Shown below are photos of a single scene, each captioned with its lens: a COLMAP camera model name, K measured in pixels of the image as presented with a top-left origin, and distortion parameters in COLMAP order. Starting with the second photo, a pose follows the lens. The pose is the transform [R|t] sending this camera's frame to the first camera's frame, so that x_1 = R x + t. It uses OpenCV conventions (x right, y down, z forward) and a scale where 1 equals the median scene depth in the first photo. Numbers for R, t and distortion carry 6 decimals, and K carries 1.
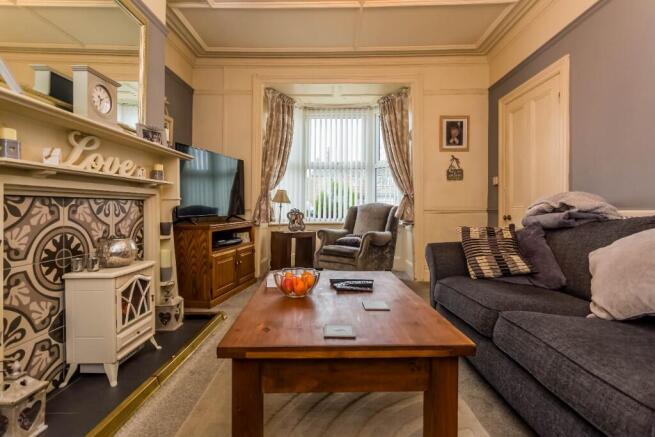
lens RADIAL K [[307.4, 0, 324.8], [0, 307.4, 210.8], [0, 0, 1]] dist [0.001376, 0.000292]
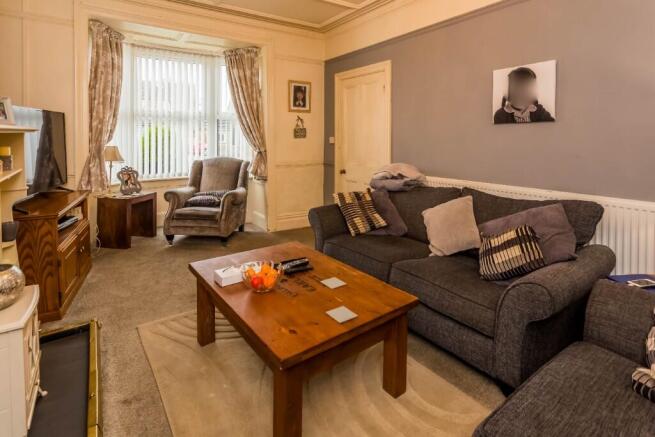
lens RADIAL K [[327.4, 0, 313.7], [0, 327.4, 144.9], [0, 0, 1]] dist [-0.000366, 0.000475]
pose [[0.829636, -0.014405, 0.558119, -0.208809], [0.007310, 0.999862, 0.014940, -0.091754], [-0.558257, -0.008315, 0.829627, -0.027661]]
